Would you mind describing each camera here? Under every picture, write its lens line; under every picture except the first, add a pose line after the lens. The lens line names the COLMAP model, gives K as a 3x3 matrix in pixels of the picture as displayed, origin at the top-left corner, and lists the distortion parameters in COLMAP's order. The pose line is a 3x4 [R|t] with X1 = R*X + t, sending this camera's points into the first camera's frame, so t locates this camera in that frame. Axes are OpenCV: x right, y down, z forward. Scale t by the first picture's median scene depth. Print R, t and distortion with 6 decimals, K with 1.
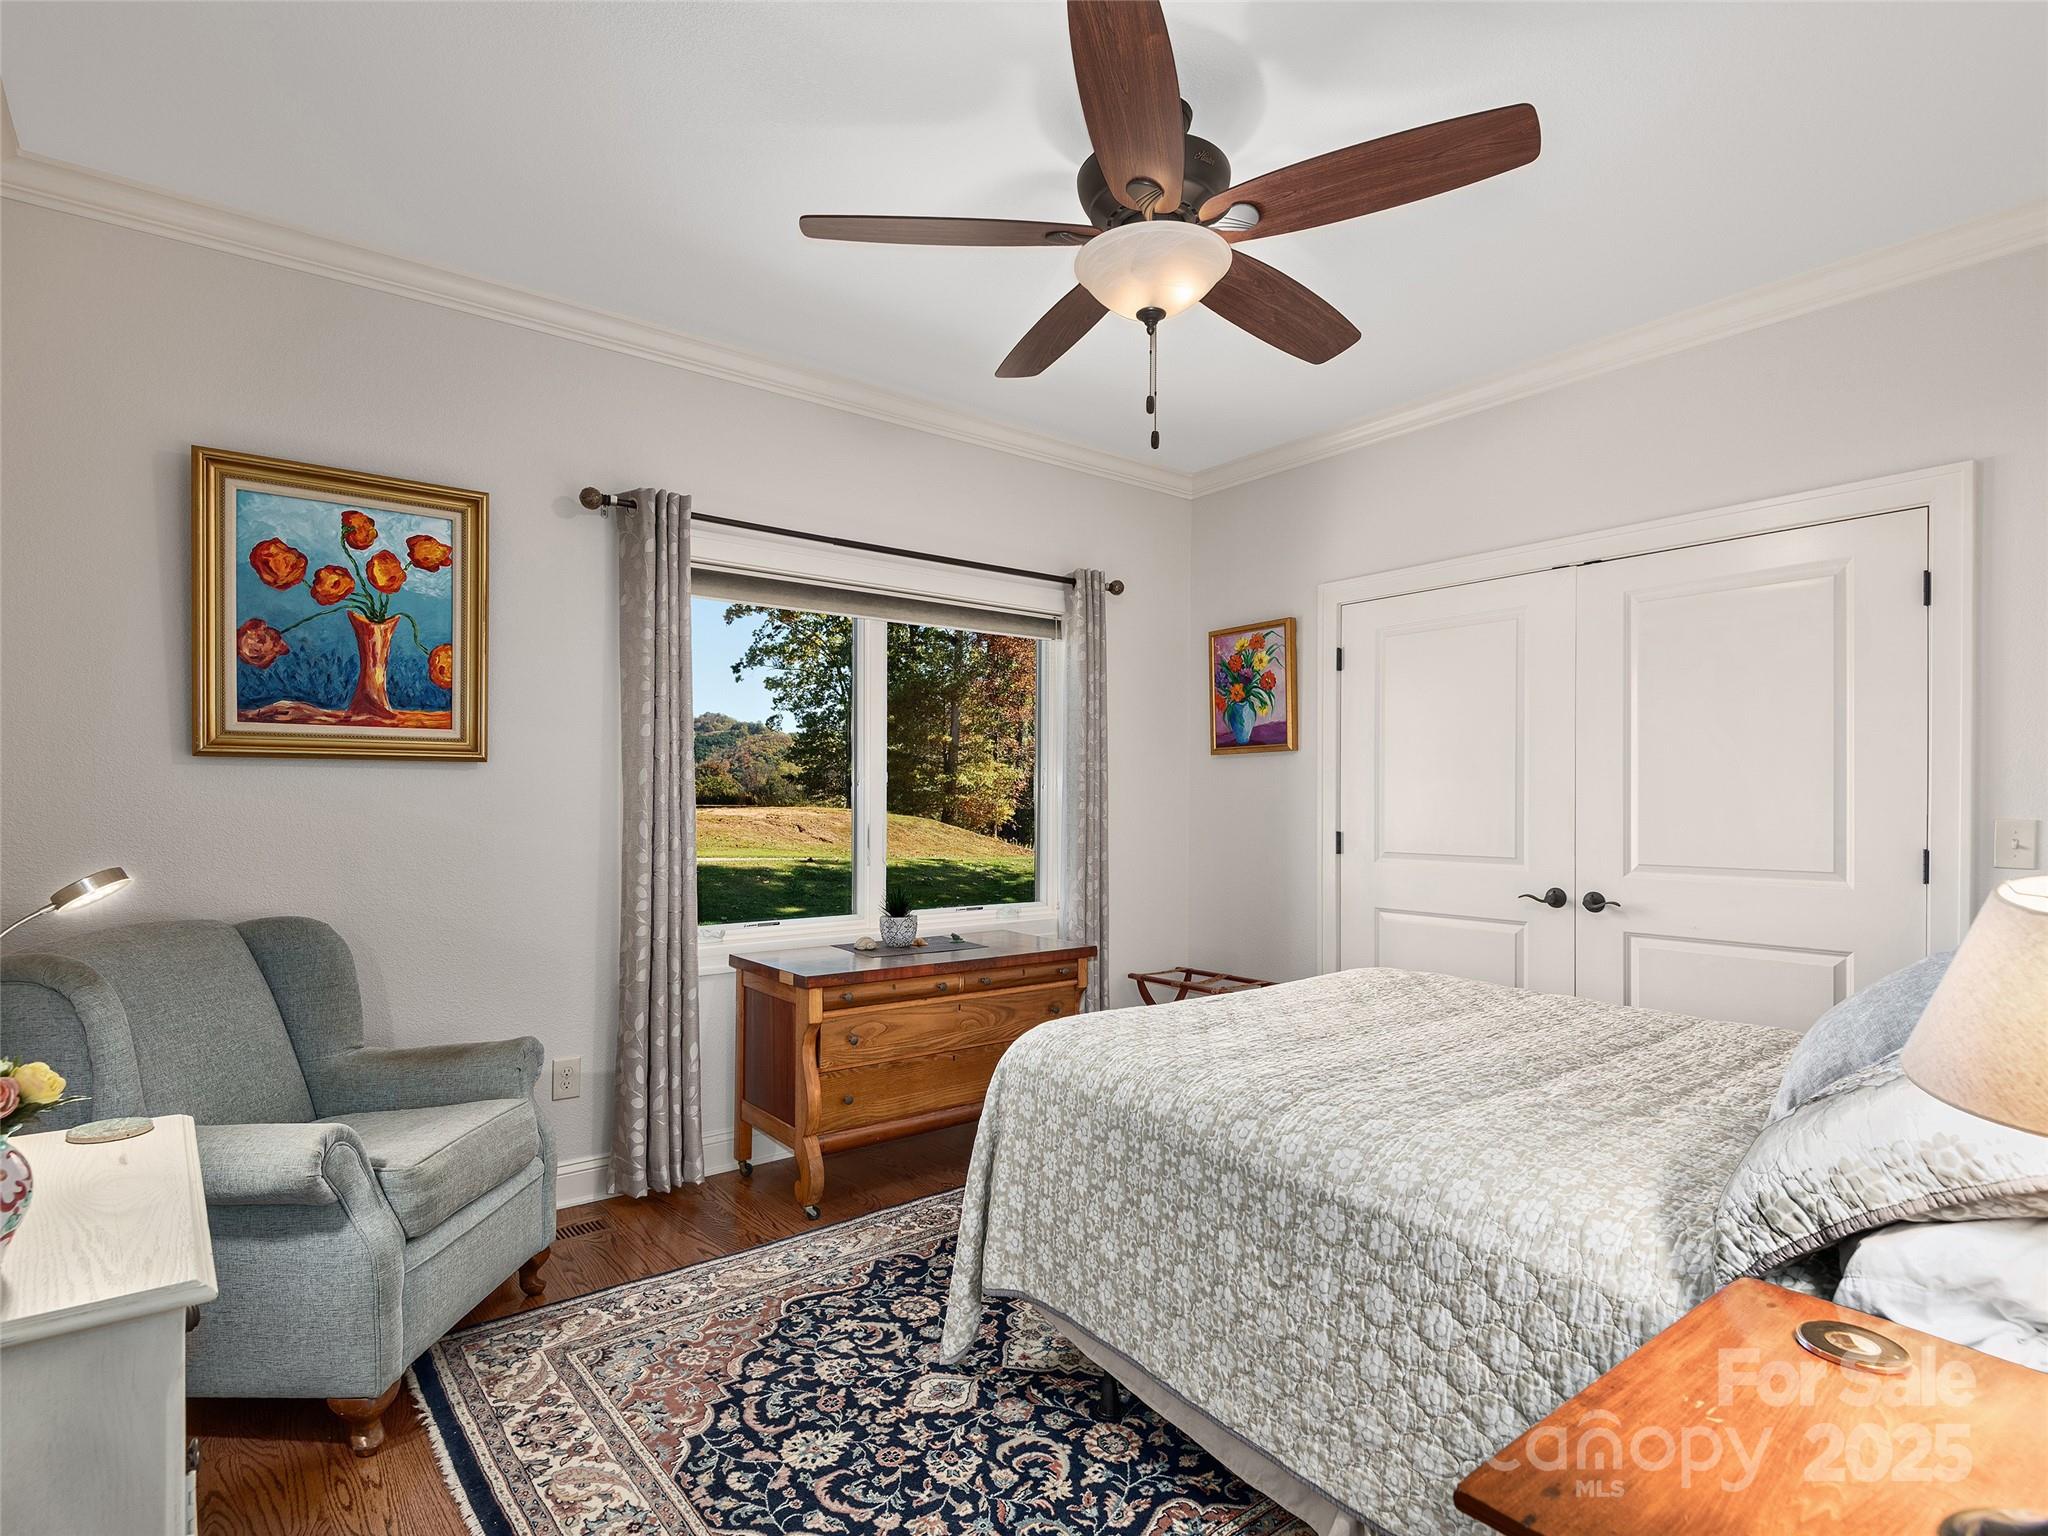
lens RADIAL K [[1057.4, 0, 1024.5], [0, 1057.4, 785.7], [0, 0, 1]] dist [0.018844, -0.012238]
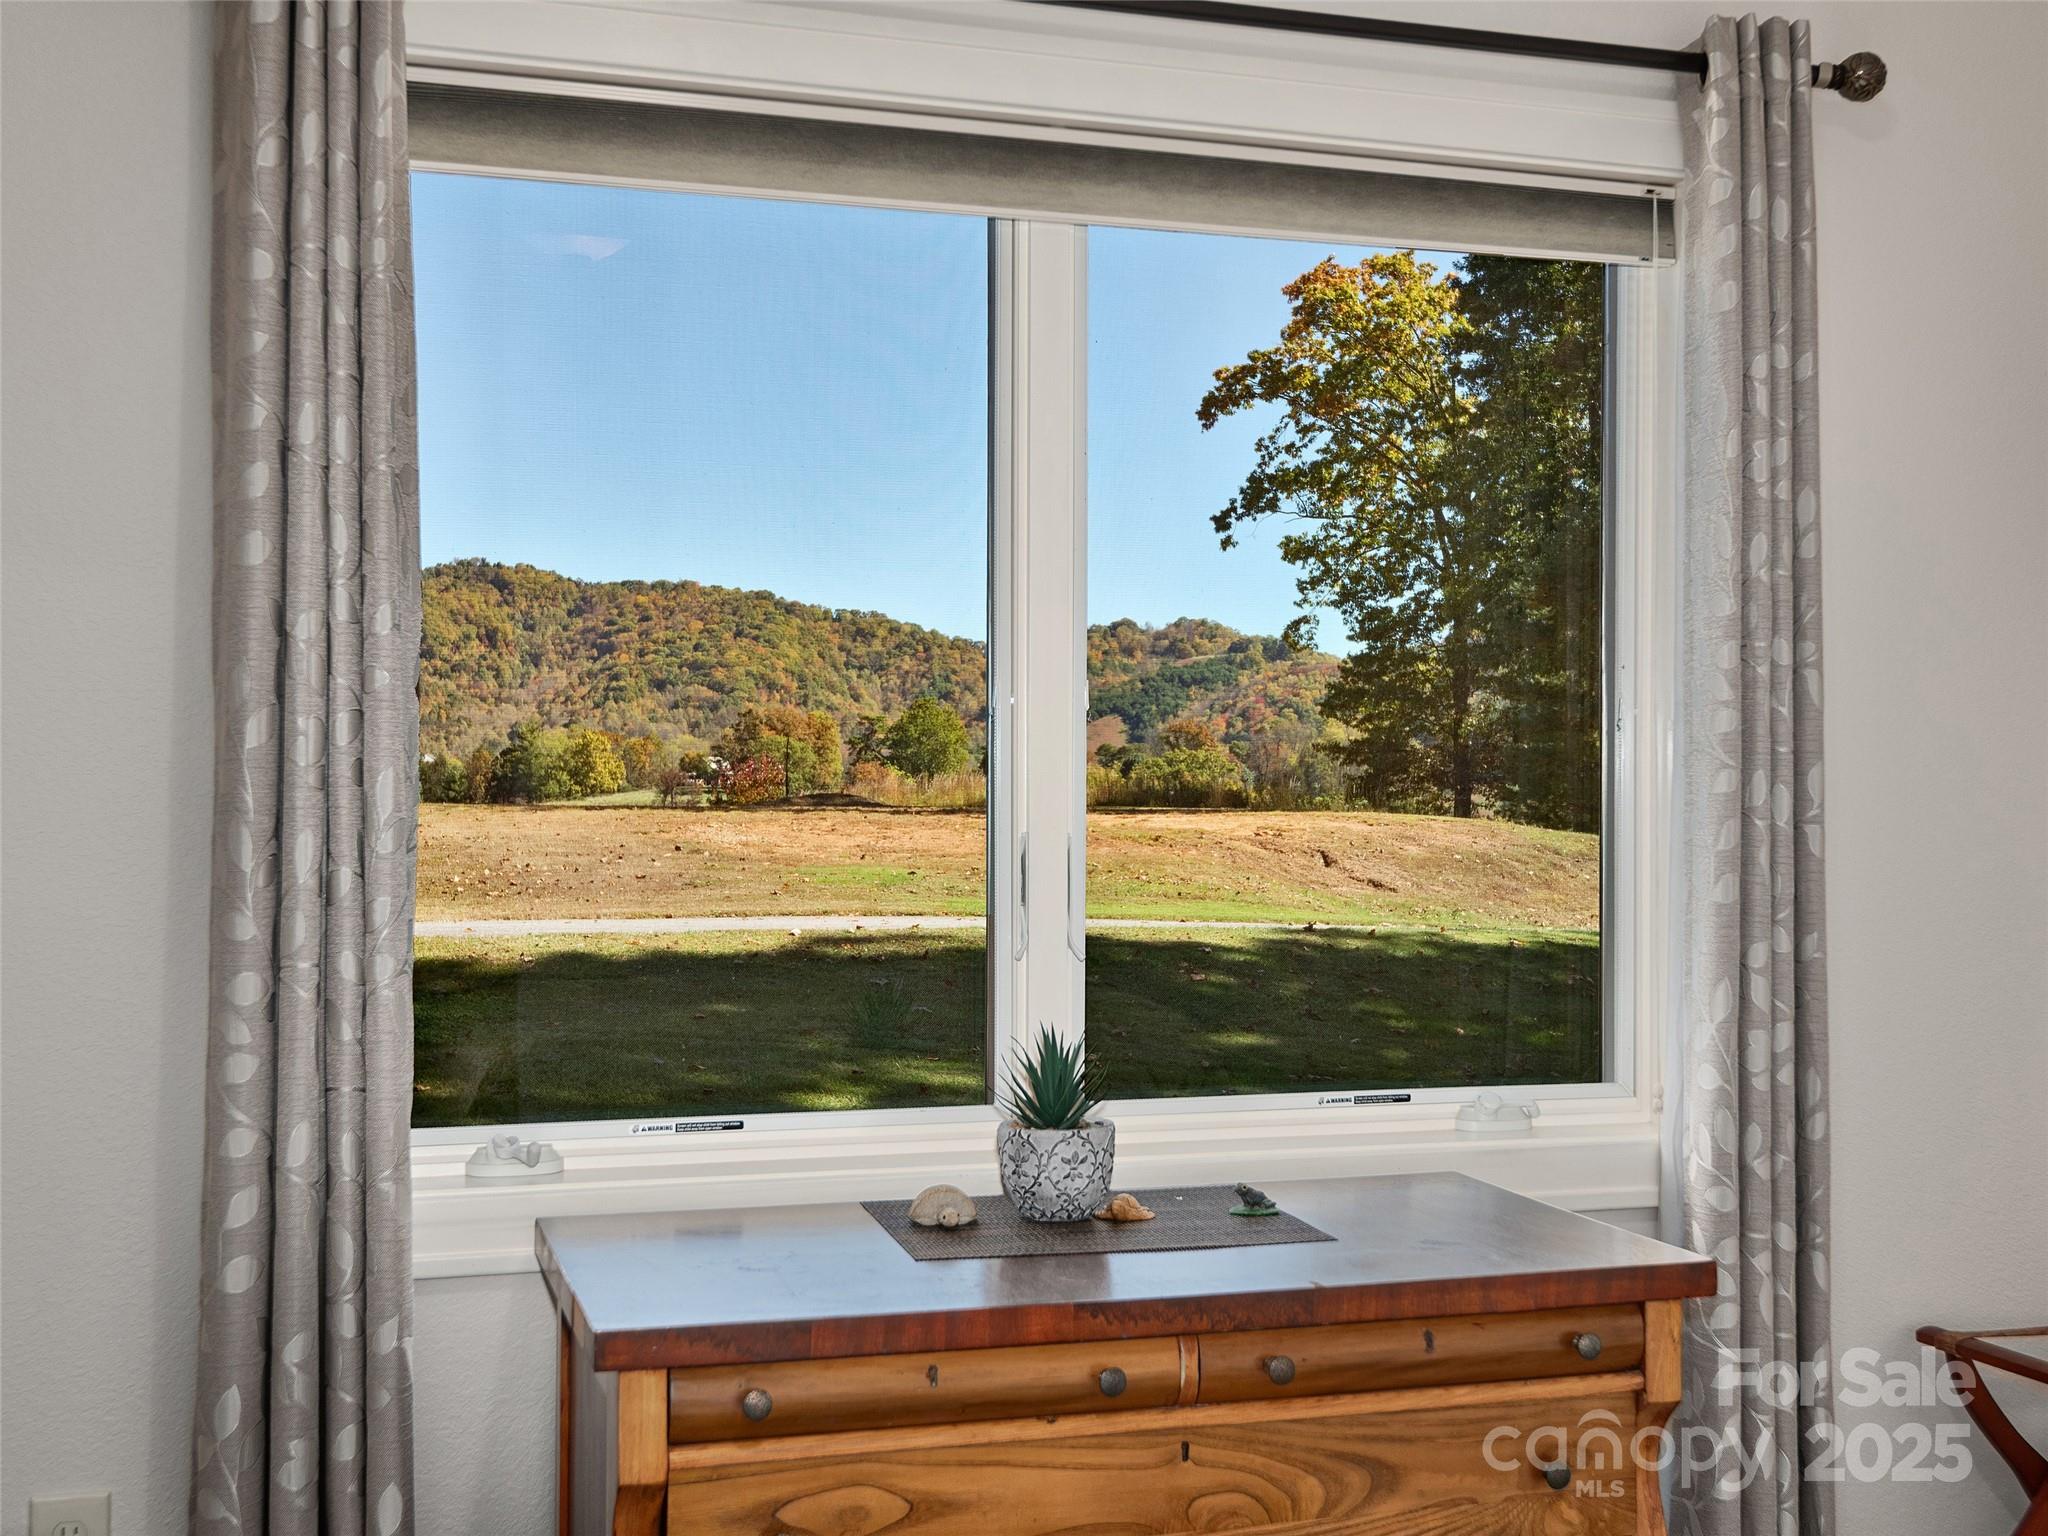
lens RADIAL K [[2264.0, 0, 1024.6], [0, 2264.0, 763.6], [0, 0, 1]] dist [-0.008858, 0.000000]
pose [[0.933915, -0.006460, -0.357438, 0.093991], [0.005613, 0.999978, -0.003408, 0.014604], [0.357452, 0.001177, 0.933931, 0.298025]]
